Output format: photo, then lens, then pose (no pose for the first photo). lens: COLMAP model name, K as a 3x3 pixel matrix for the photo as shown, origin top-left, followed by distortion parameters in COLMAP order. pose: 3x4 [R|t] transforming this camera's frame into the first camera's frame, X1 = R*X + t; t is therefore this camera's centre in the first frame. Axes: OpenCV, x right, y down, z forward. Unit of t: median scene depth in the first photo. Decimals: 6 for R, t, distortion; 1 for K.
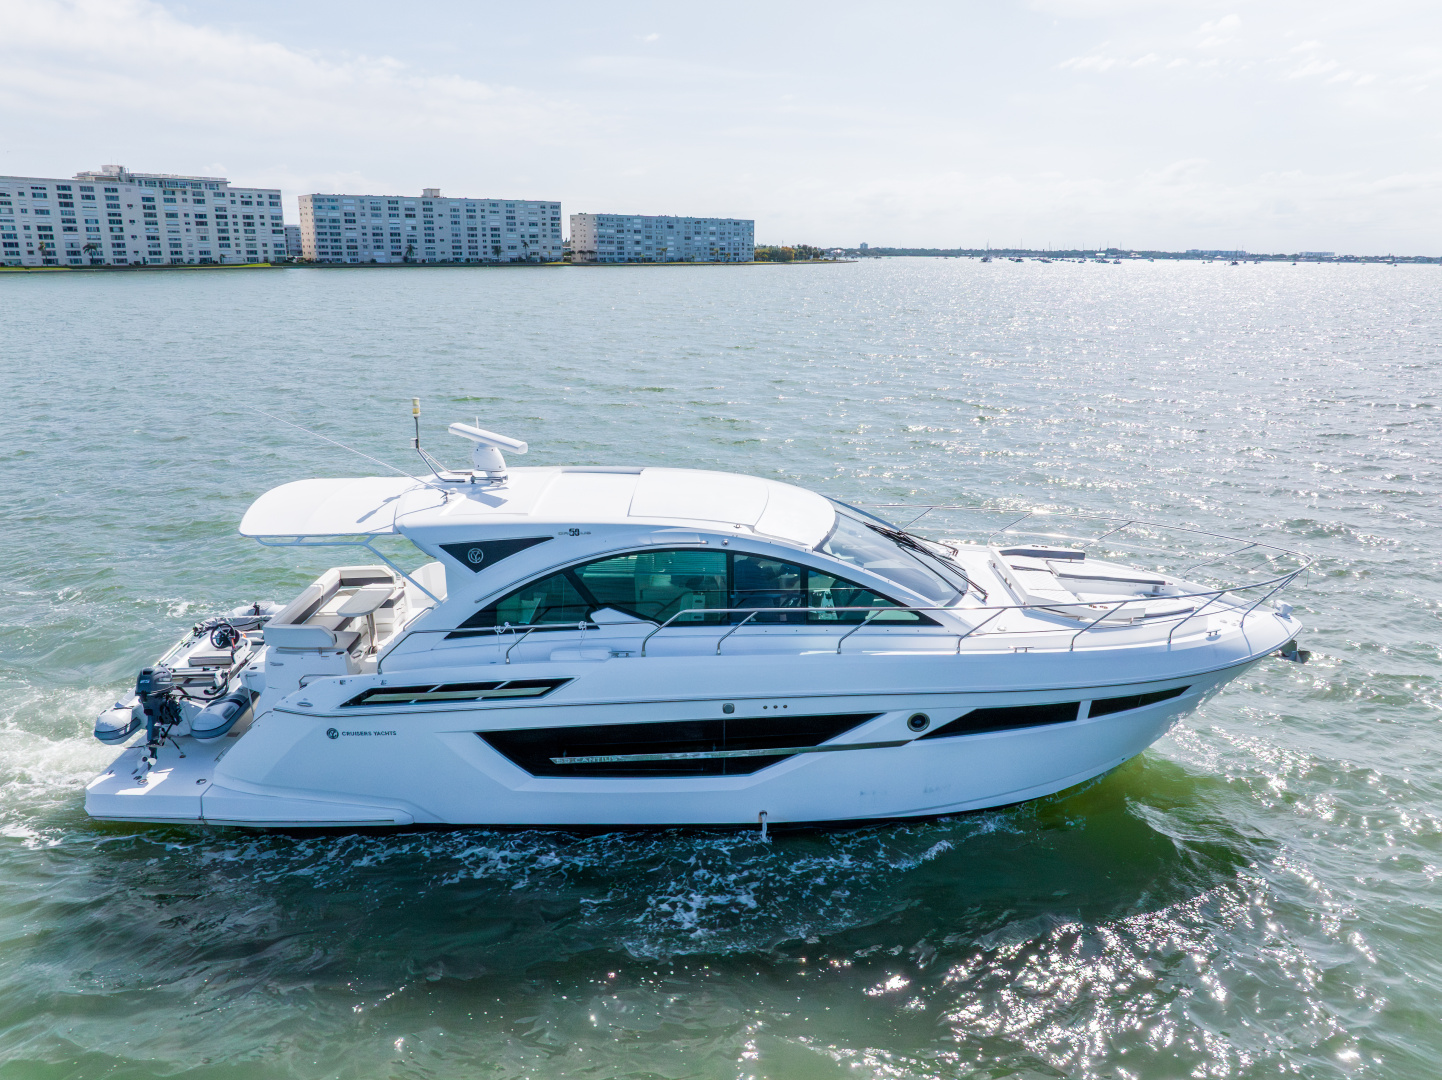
lens RADIAL K [[995.0, 0, 721.0], [0, 995.0, 540.0], [0, 0, 1]] dist [-0.068480, 0.047594]
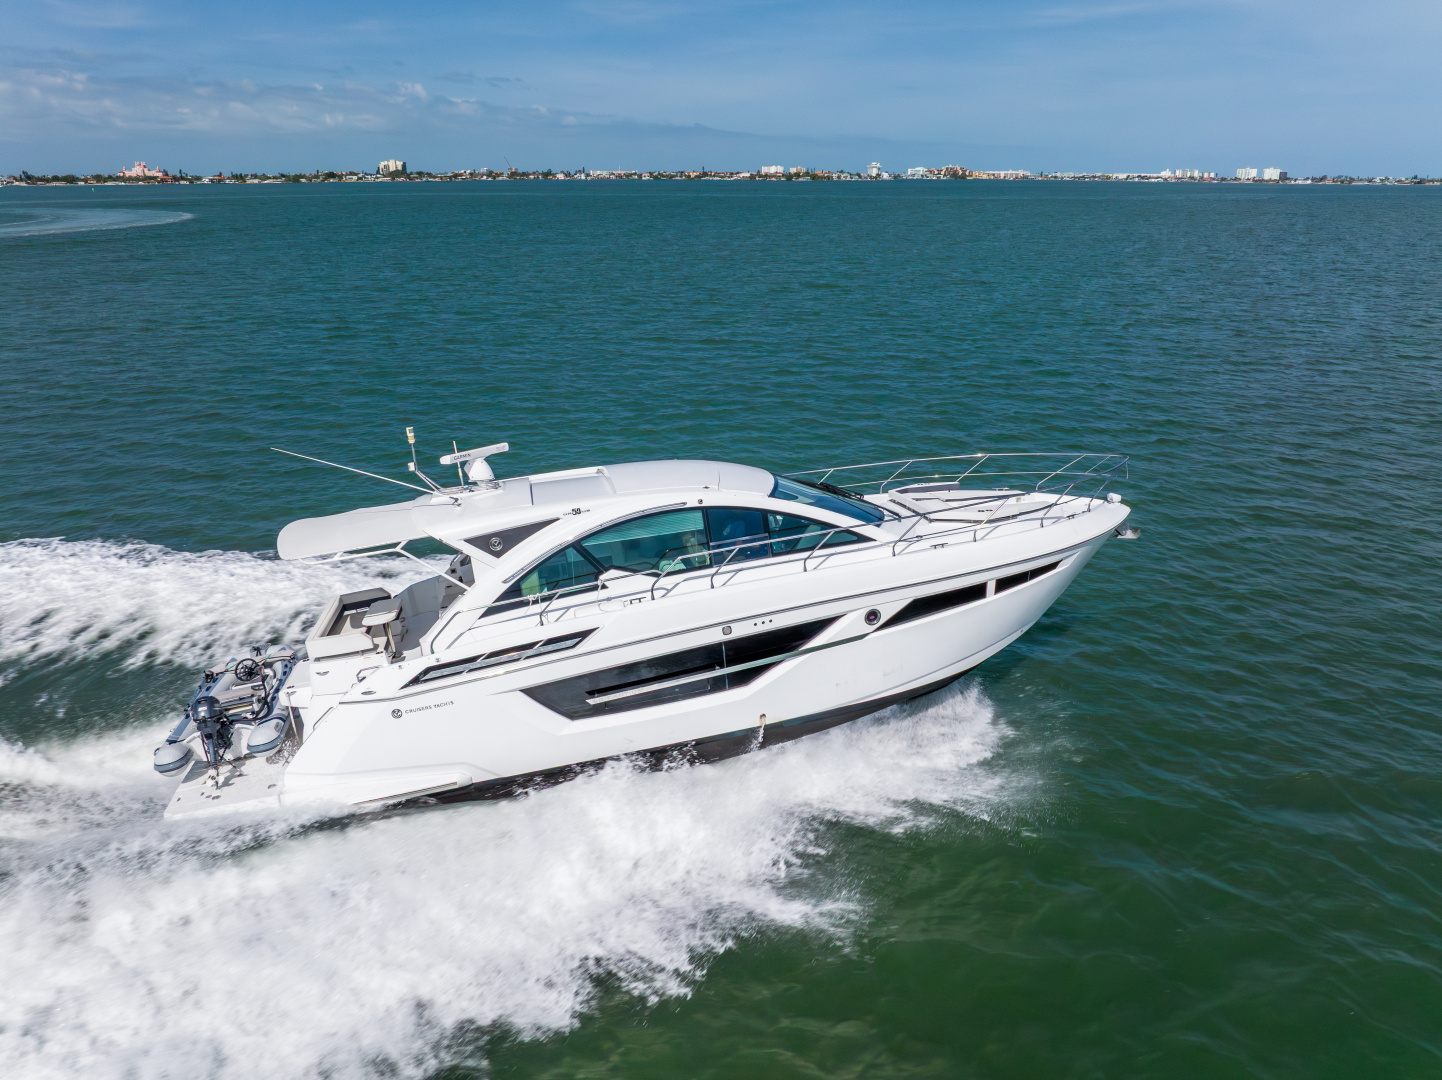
lens RADIAL K [[995.0, 0, 721.0], [0, 995.0, 540.0], [0, 0, 1]] dist [-0.068480, 0.047594]
pose [[0.971164, -0.155914, 0.180362, -0.198308], [0.166321, 0.985090, -0.043999, 0.108108], [-0.170813, 0.072728, 0.982616, -0.217035]]
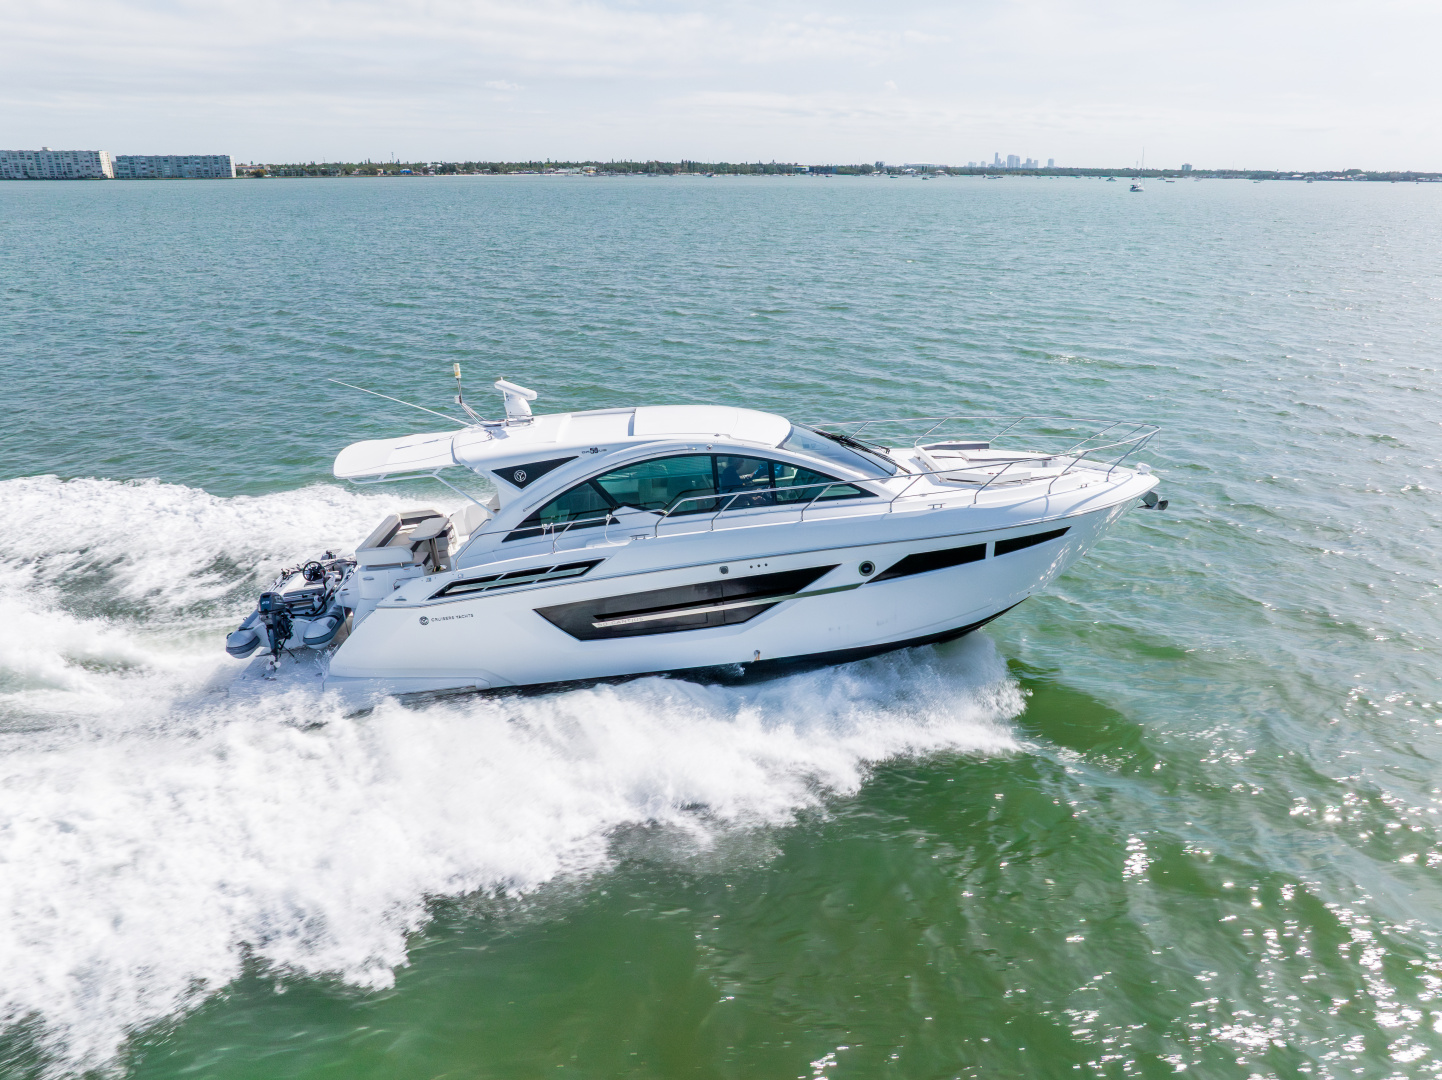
lens RADIAL K [[995.0, 0, 721.0], [0, 995.0, 540.0], [0, 0, 1]] dist [-0.068480, 0.047594]
pose [[0.994982, -0.093840, 0.034704, -0.037407], [0.093431, 0.995538, 0.013230, 0.107124], [-0.035791, -0.009921, 0.999310, -0.318596]]
